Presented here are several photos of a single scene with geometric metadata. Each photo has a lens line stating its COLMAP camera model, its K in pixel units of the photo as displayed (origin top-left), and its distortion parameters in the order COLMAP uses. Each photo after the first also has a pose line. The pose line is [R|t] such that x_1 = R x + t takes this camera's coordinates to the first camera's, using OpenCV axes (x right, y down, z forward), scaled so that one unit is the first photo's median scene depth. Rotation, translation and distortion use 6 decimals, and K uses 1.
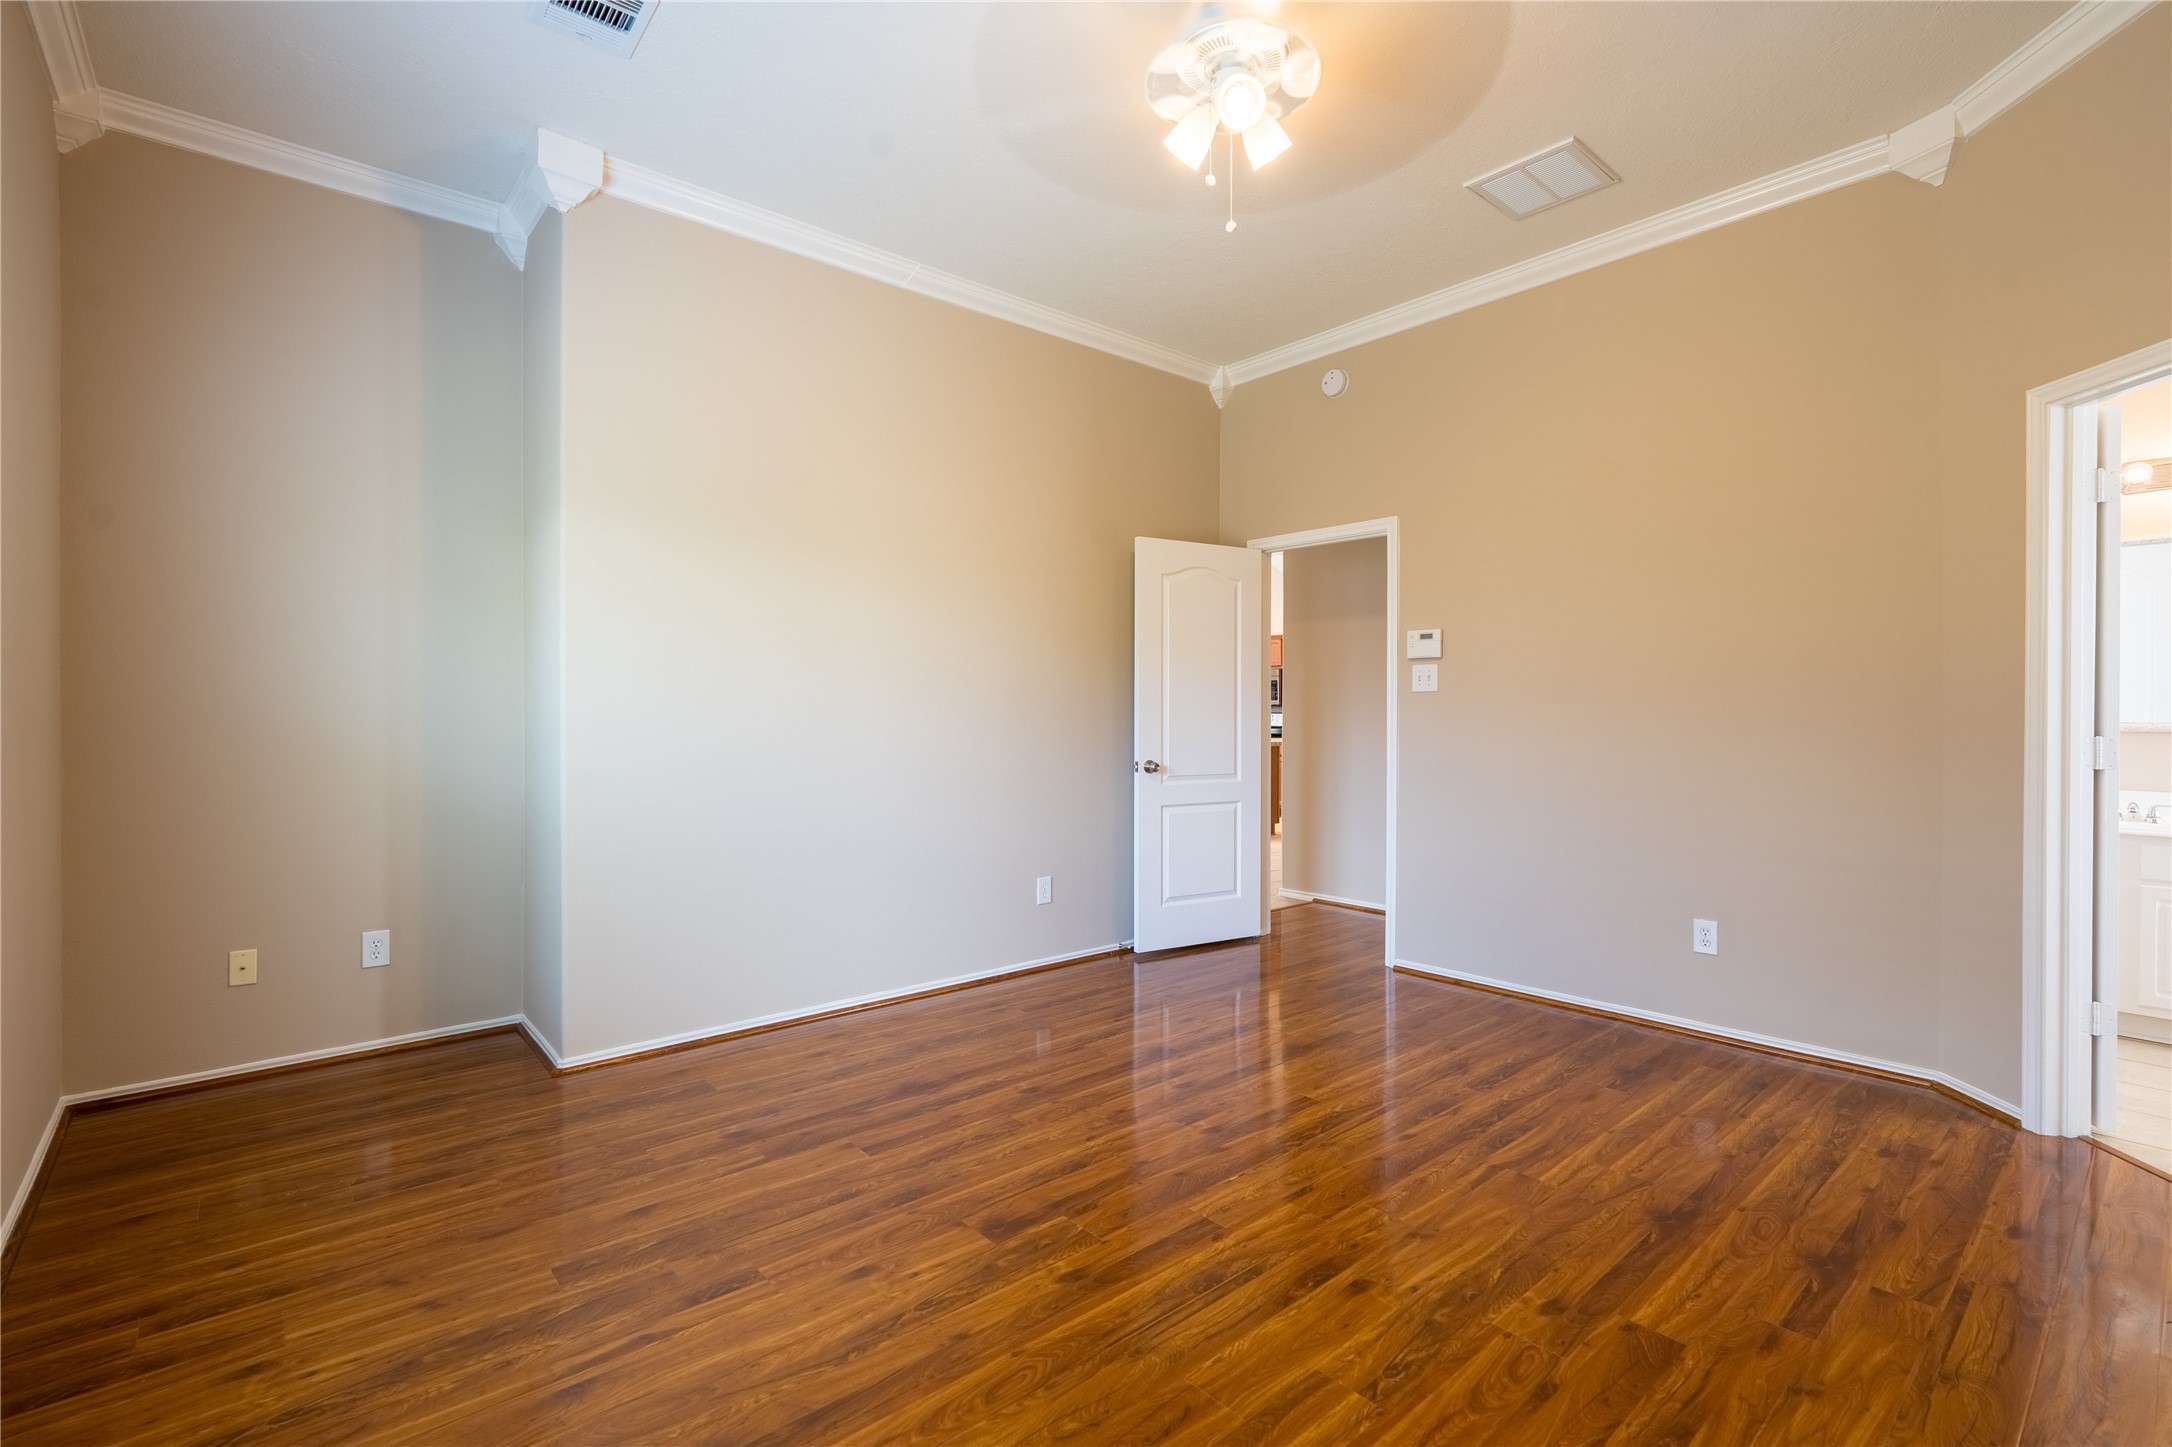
lens RADIAL K [[995.6, 0, 1102.1], [0, 995.6, 719.6], [0, 0, 1]] dist [-0.008574, 0.000258]
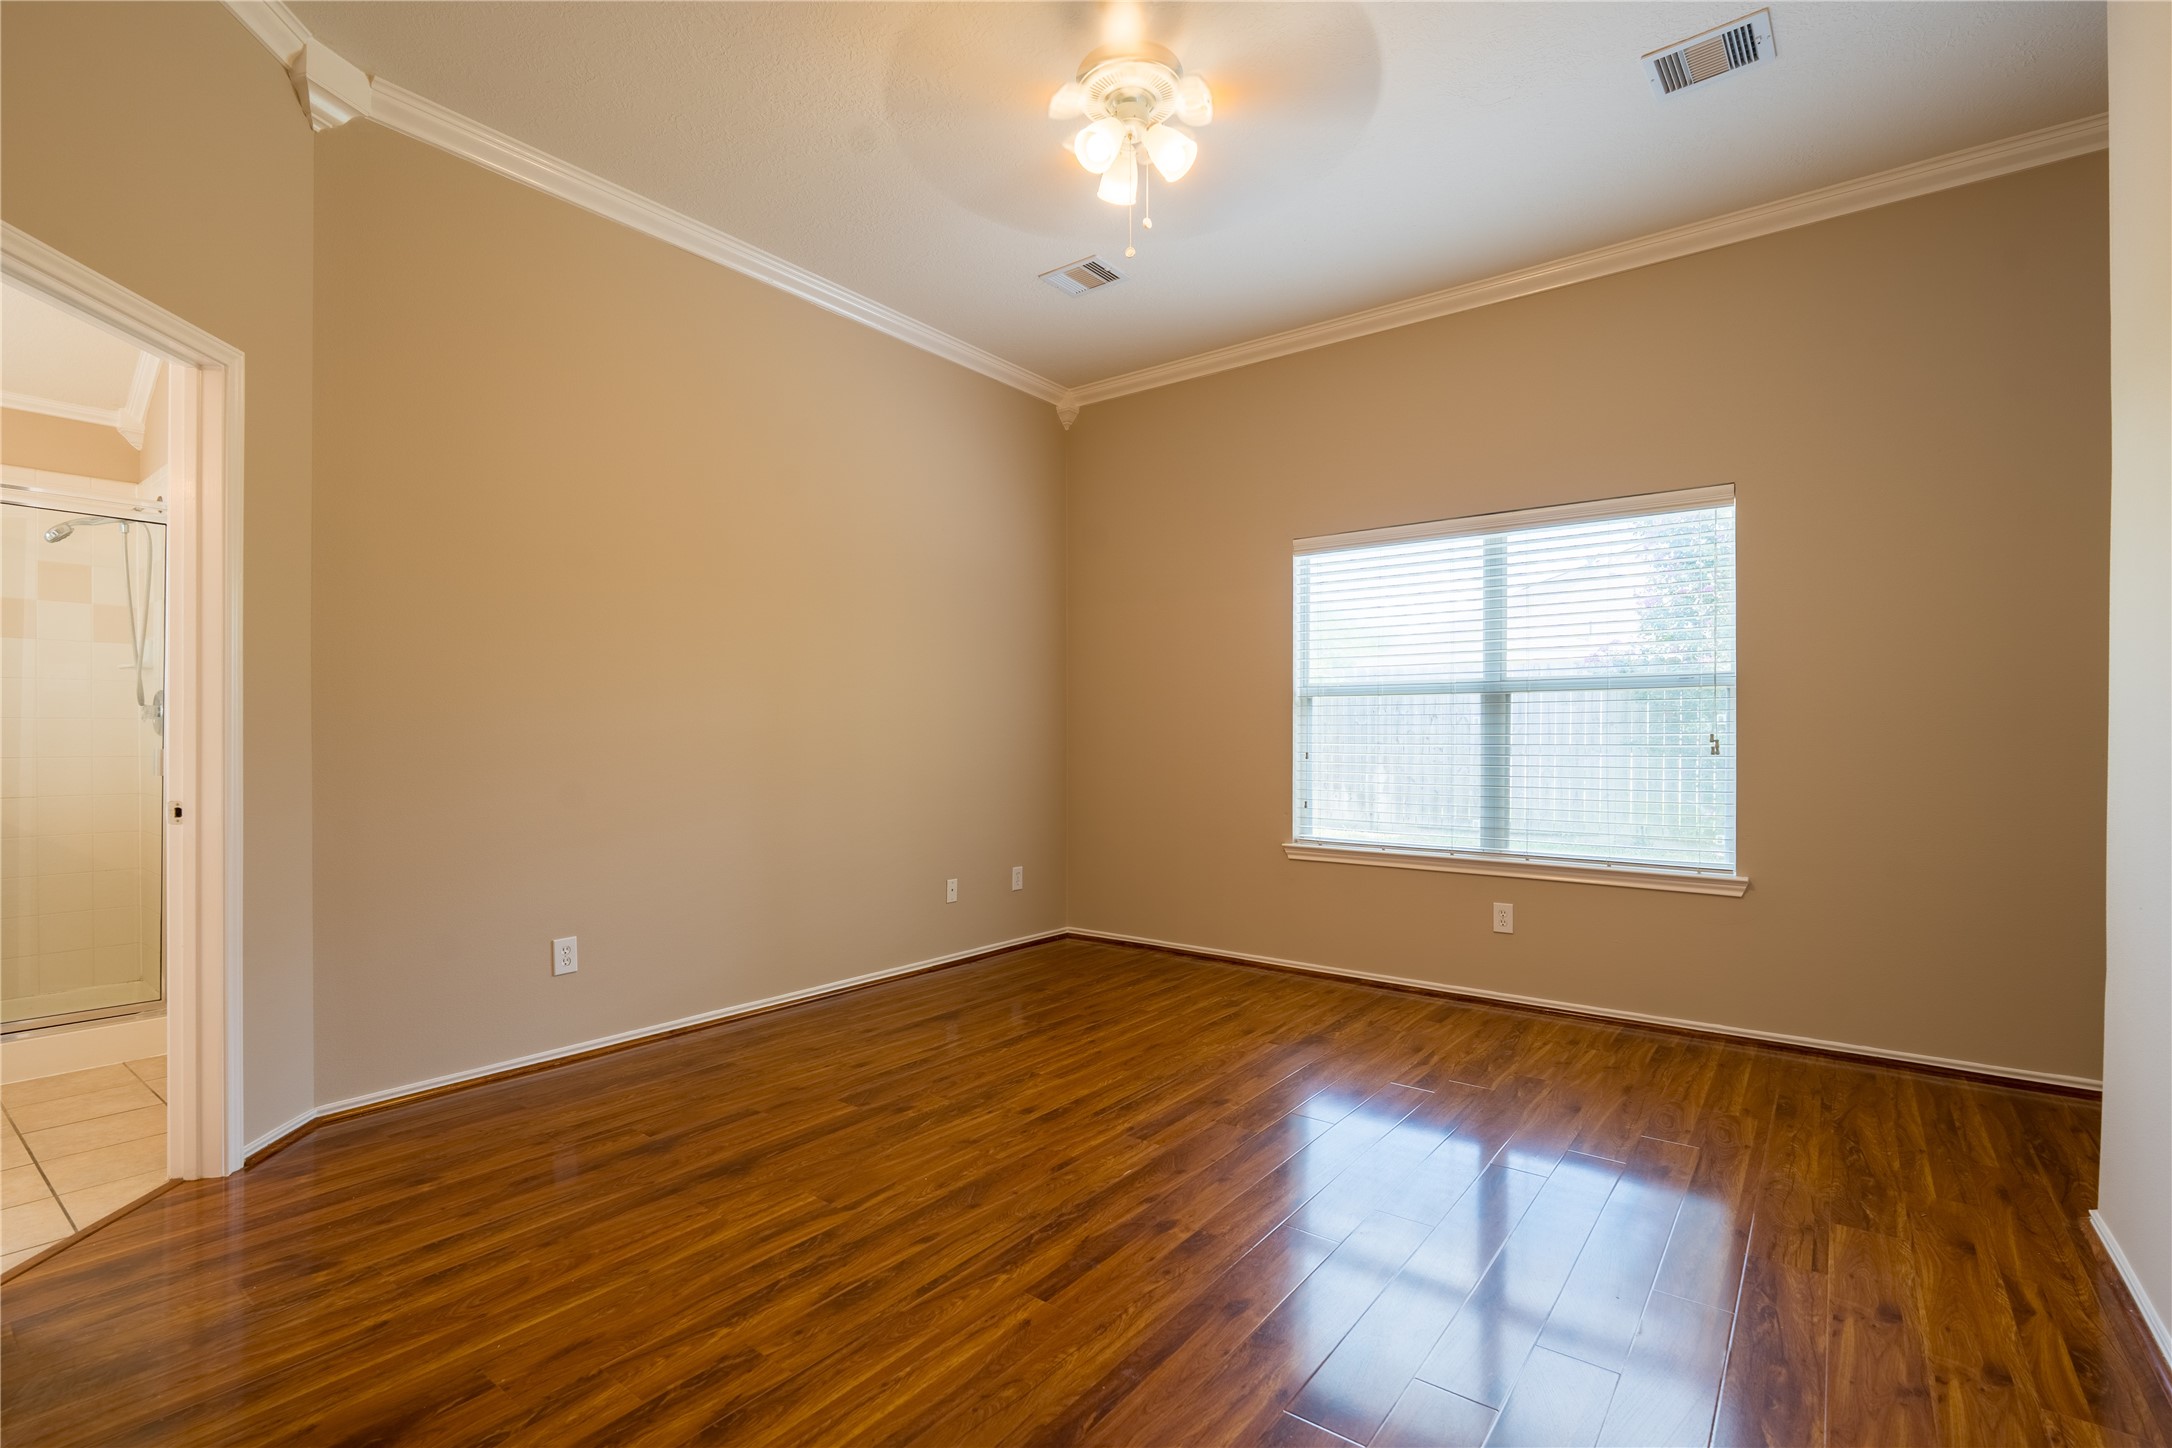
lens RADIAL K [[1004.0, 0, 1083.7], [0, 1004.0, 729.4], [0, 0, 1]] dist [-0.006639, 0.000519]
pose [[-0.982667, -0.004064, -0.185337, 0.399904], [-0.003921, 0.999992, -0.001138, 0.012720], [0.185341, -0.000392, -0.982674, 2.172256]]
